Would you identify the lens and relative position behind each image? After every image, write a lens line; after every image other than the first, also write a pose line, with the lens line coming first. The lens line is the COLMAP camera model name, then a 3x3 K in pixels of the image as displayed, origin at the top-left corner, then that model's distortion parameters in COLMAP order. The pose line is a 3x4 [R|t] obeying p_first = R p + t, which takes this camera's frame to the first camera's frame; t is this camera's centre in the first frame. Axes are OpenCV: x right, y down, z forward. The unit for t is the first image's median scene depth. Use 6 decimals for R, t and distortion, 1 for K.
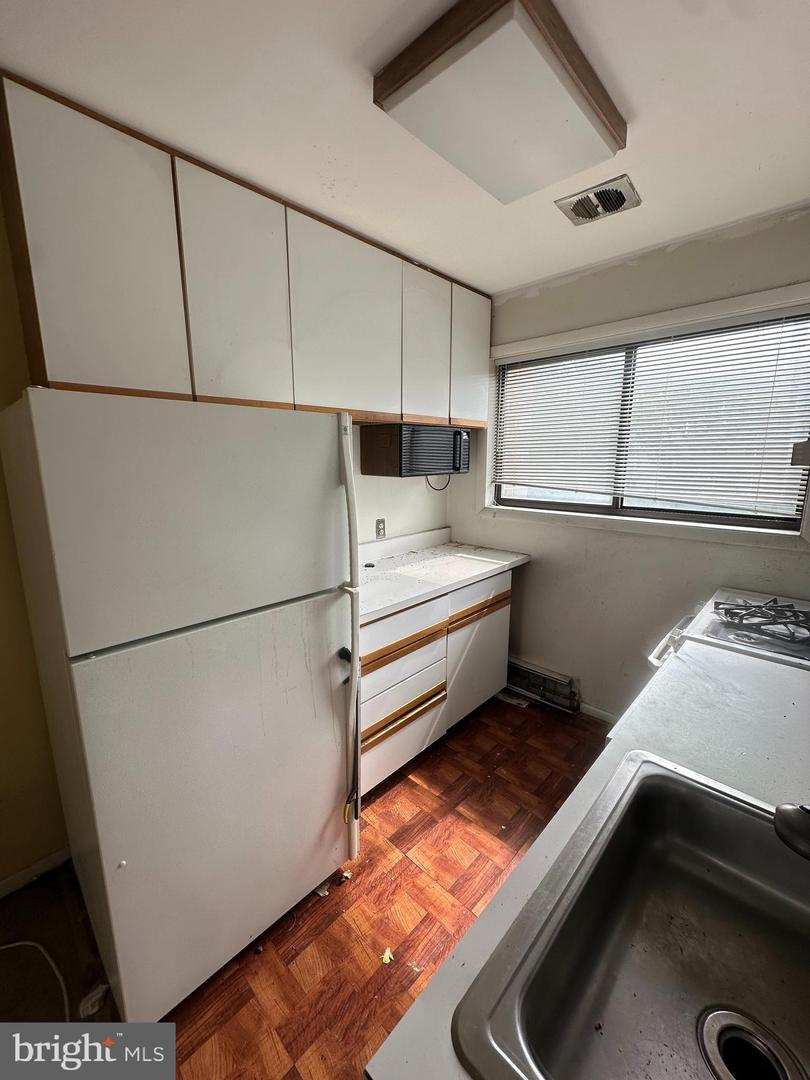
lens RADIAL K [[431.2, 0, 405.0], [0, 431.2, 540.0], [0, 0, 1]] dist [-0.000486, 0.000024]
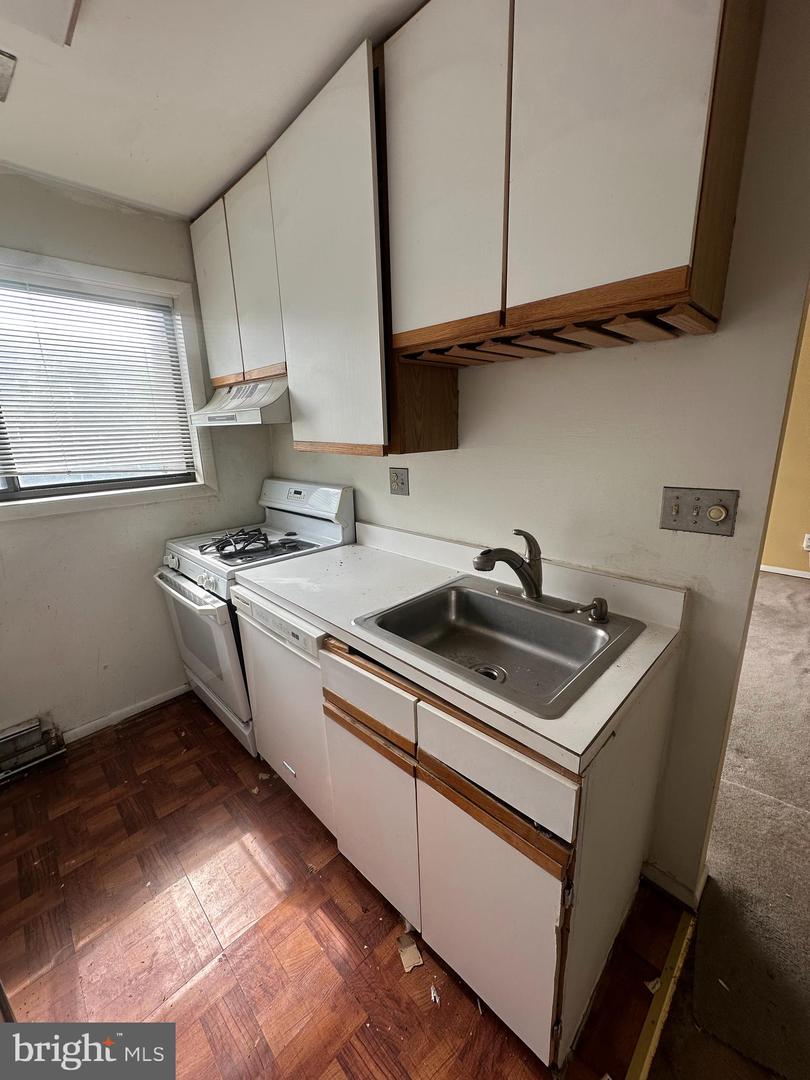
lens RADIAL K [[431.2, 0, 405.0], [0, 431.2, 540.0], [0, 0, 1]] dist [-0.000486, 0.000024]
pose [[0.014755, -0.250220, 0.968077, -0.316399], [0.213628, 0.946616, 0.241417, -0.028952], [-0.976804, 0.203246, 0.067421, 0.285324]]
